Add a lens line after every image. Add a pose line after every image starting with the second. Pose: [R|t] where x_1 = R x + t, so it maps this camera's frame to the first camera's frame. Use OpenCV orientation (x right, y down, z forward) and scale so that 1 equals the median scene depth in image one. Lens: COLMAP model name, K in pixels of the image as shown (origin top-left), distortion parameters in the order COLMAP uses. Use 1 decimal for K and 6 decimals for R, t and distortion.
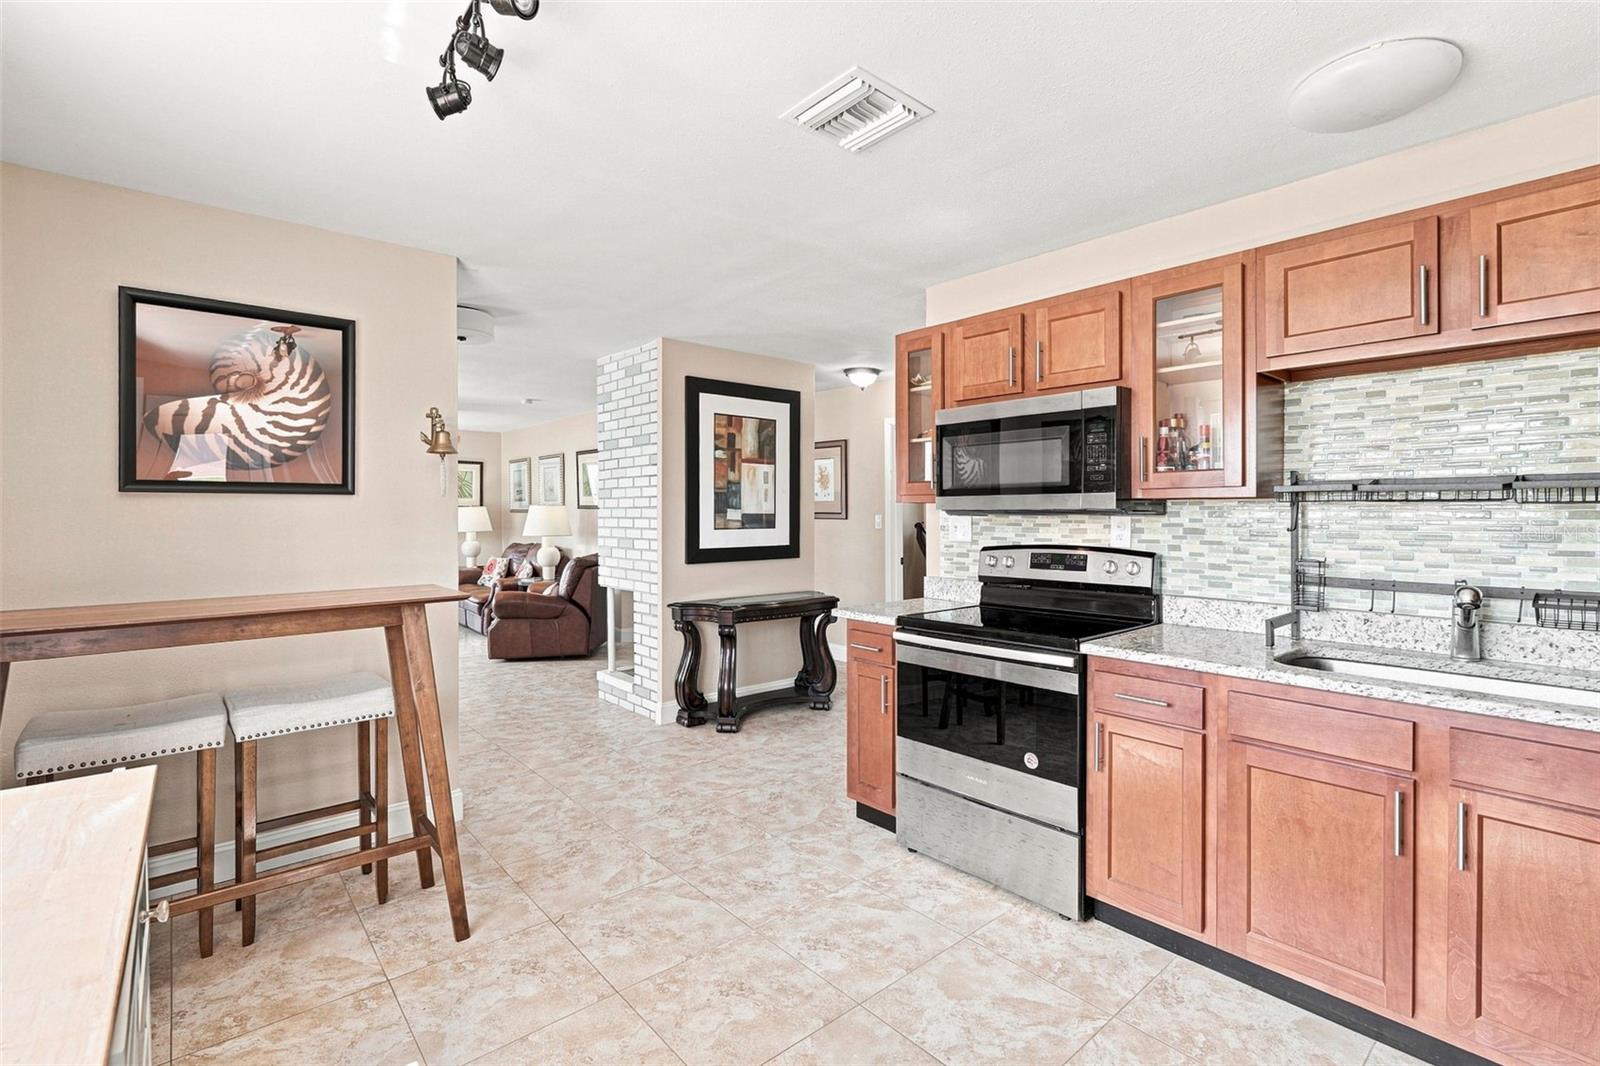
lens RADIAL K [[726.9, 0, 798.8], [0, 726.9, 517.9], [0, 0, 1]] dist [-0.001218, 0.000117]
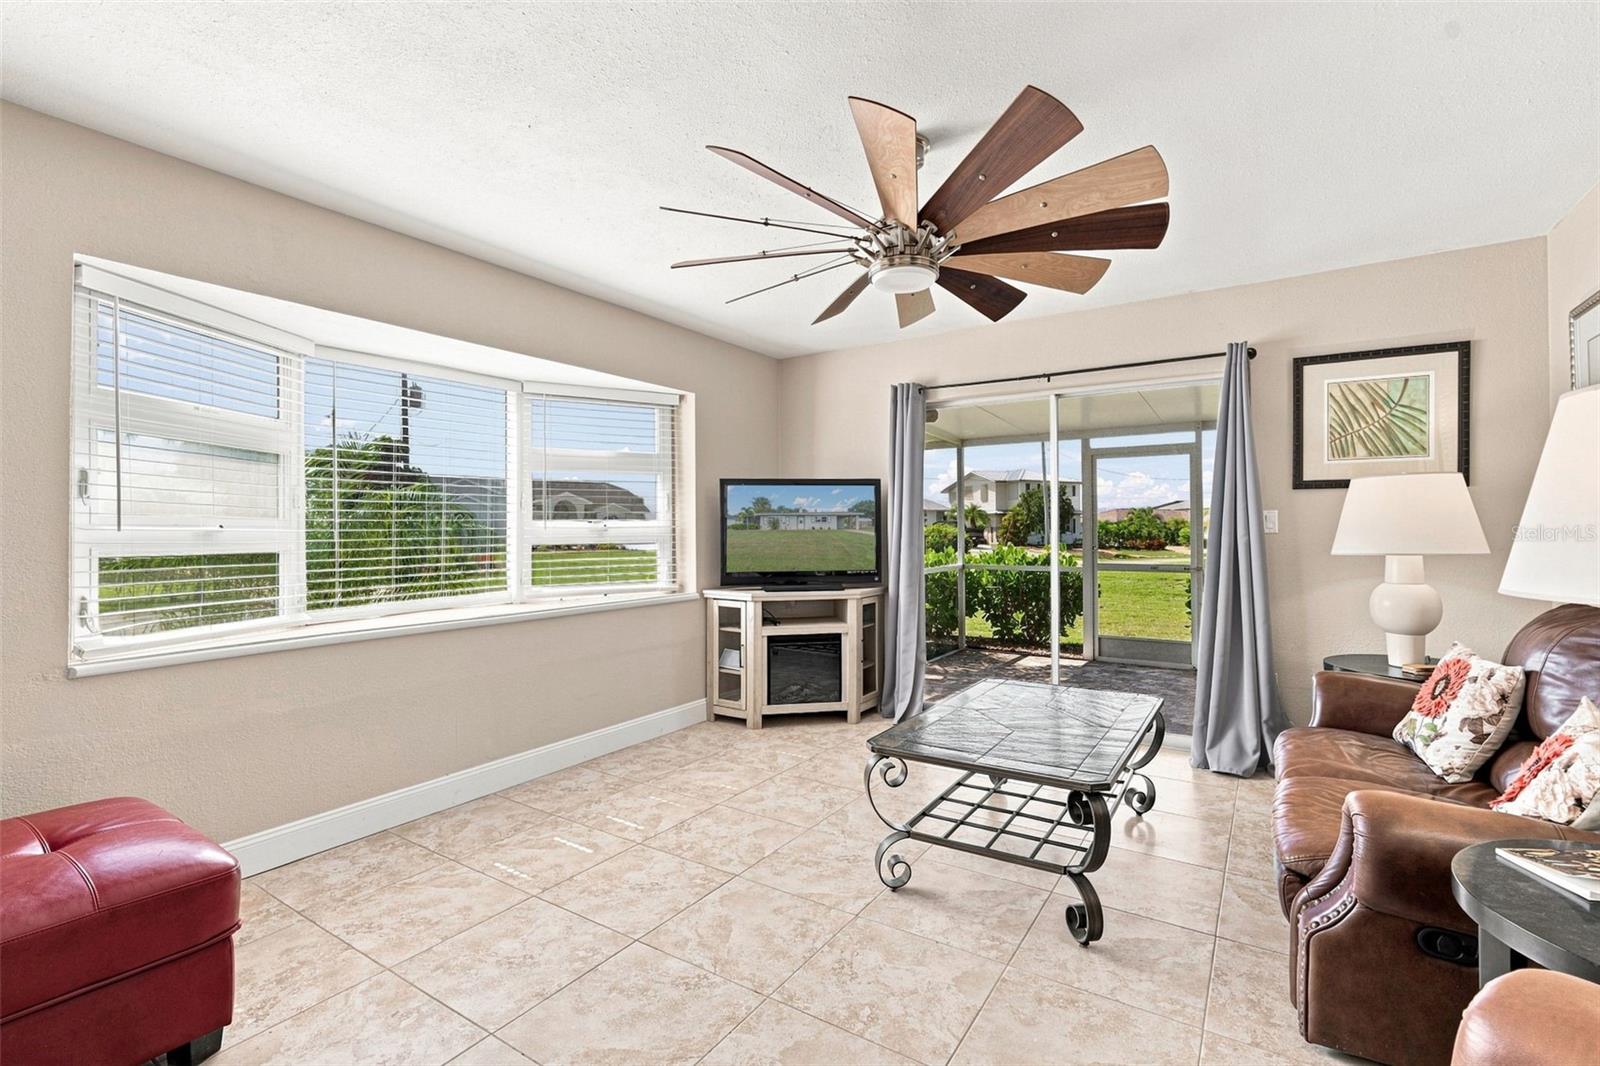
lens RADIAL K [[726.9, 0, 798.8], [0, 726.9, 517.9], [0, 0, 1]] dist [-0.001218, 0.000117]
pose [[0.276033, -0.010708, -0.961088, -0.642552], [-0.008723, 0.999869, -0.013645, 0.028469], [0.961109, 0.012150, 0.275904, 1.940993]]
